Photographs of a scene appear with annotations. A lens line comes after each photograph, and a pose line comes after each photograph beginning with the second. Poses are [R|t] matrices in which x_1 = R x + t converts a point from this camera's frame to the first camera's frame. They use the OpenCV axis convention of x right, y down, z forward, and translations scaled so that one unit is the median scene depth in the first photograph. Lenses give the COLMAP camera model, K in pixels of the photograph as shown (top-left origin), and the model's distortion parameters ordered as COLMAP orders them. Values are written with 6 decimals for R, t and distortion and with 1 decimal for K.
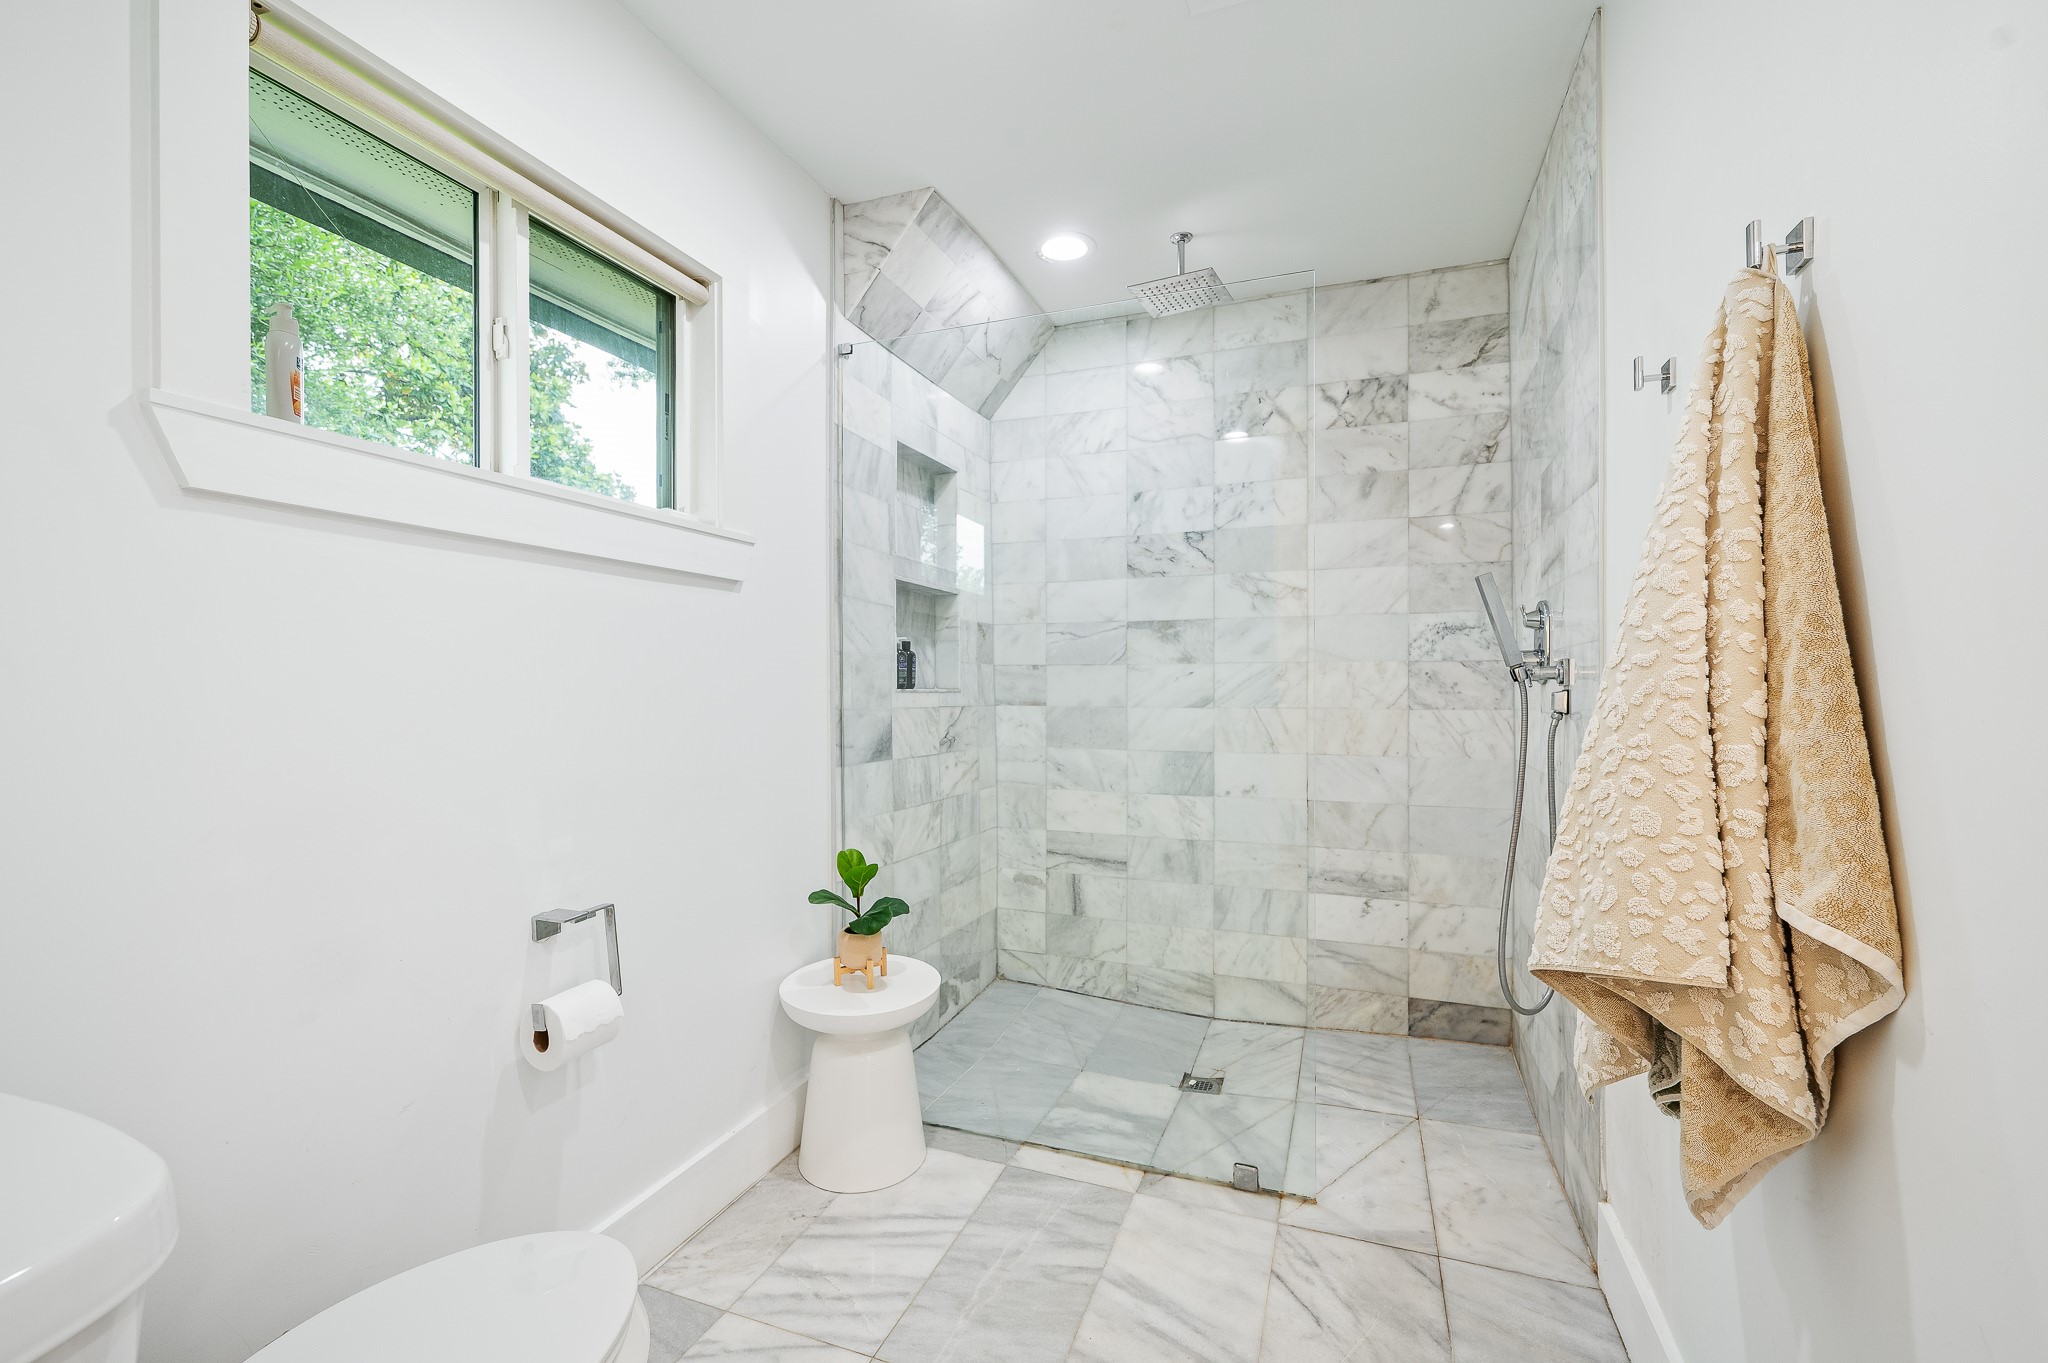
lens RADIAL K [[872.9, 0, 1022.1], [0, 872.9, 684.7], [0, 0, 1]] dist [0.003204, 0.000114]
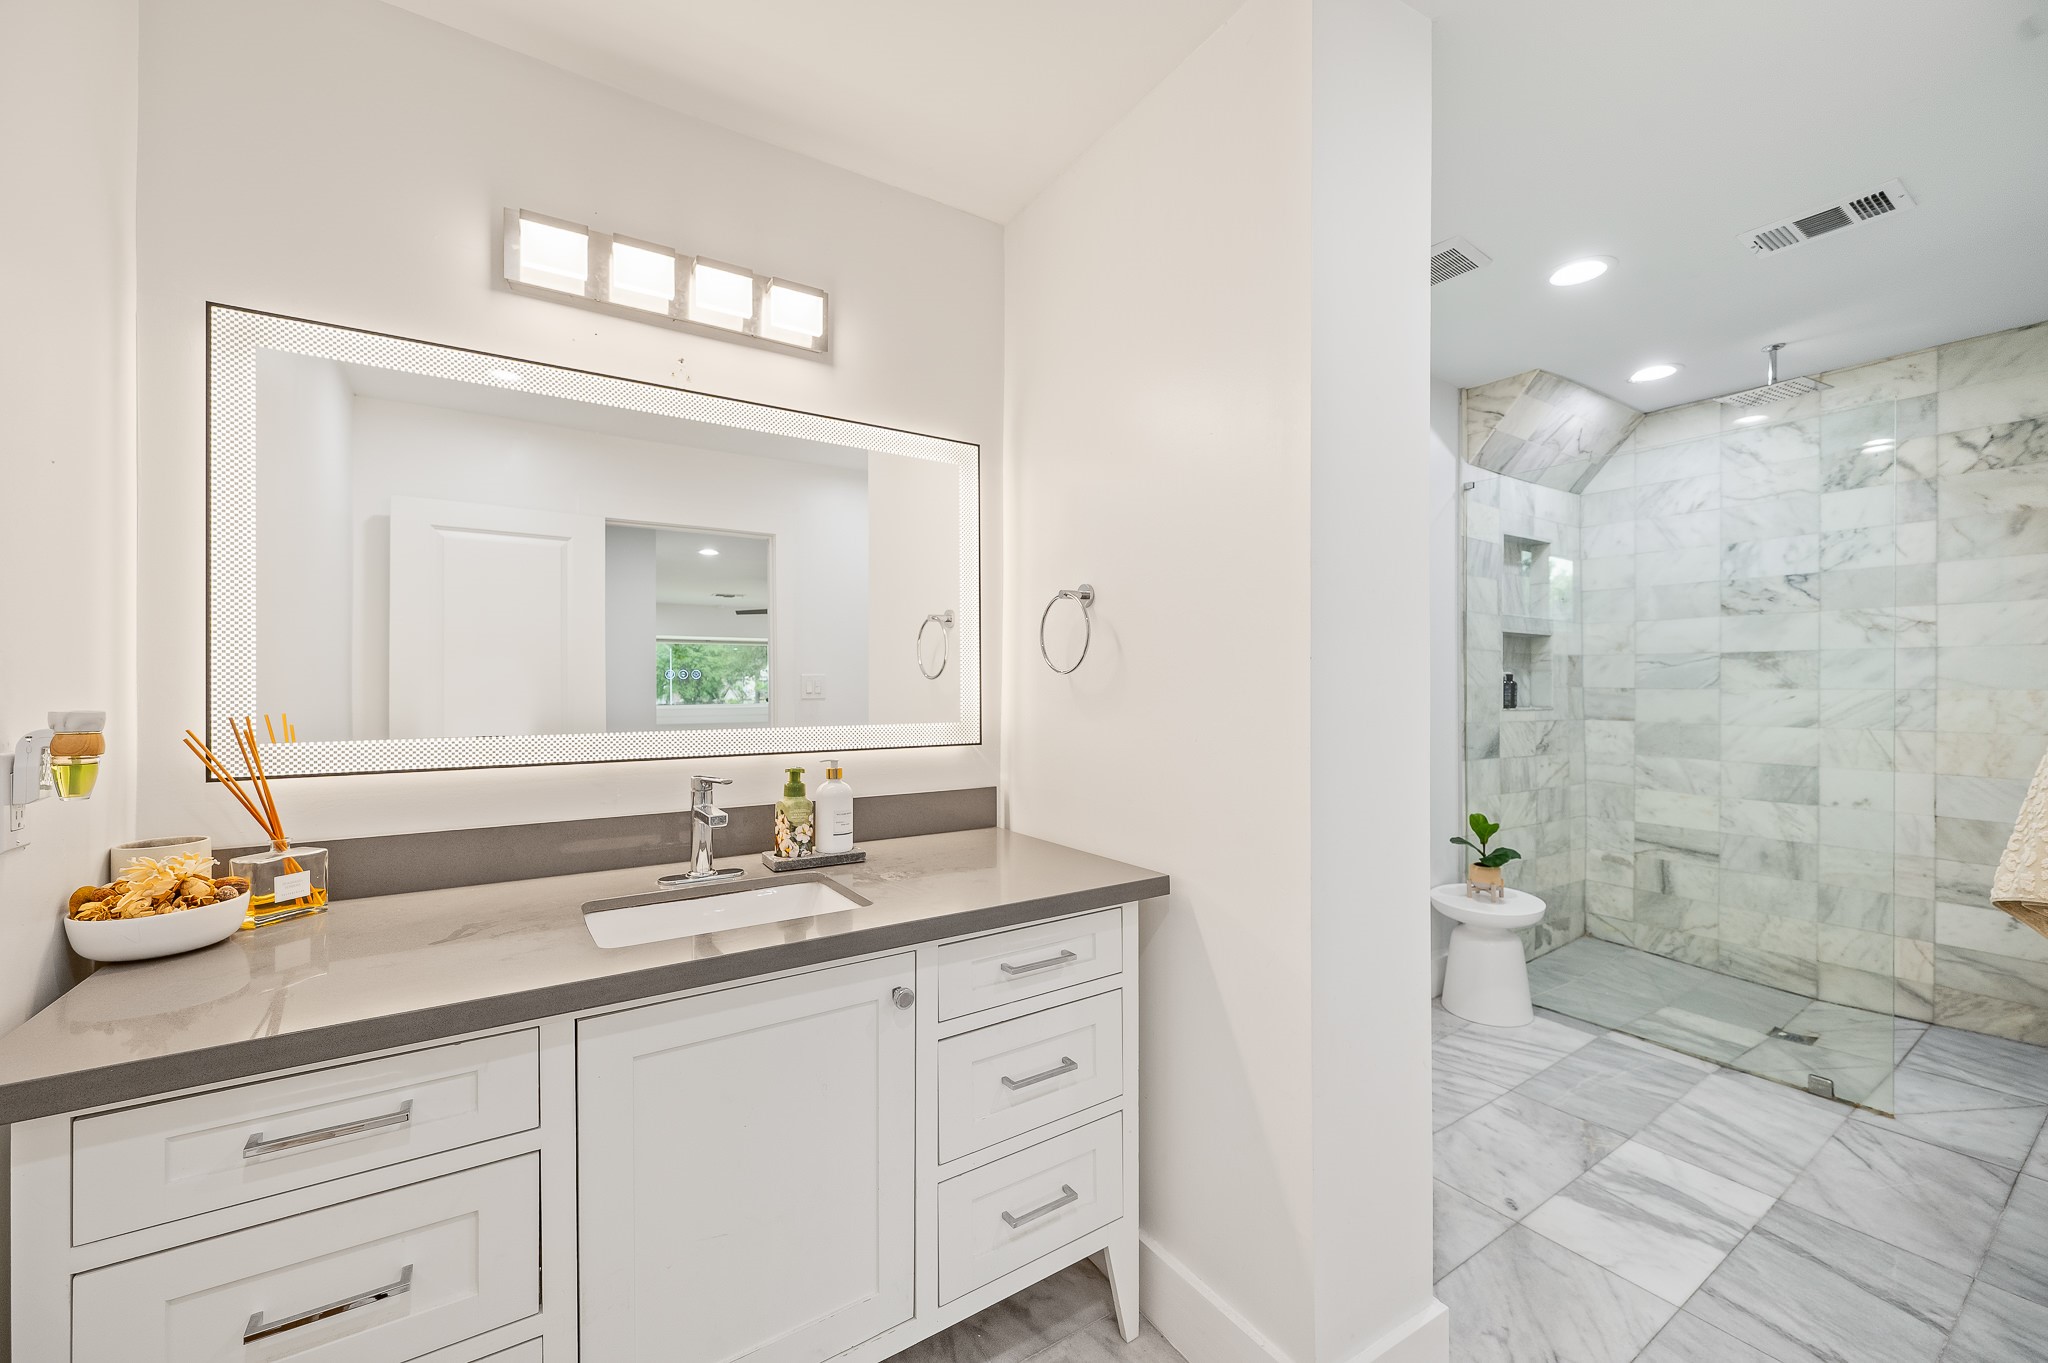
lens RADIAL K [[815.0, 0, 1017.1], [0, 815.0, 685.7], [0, 0, 1]] dist [-0.000617, 0.000450]
pose [[0.812256, 0.003326, -0.583291, -0.011207], [0.000992, 0.999974, 0.007084, -0.039193], [0.583300, -0.006333, 0.812232, -0.497403]]
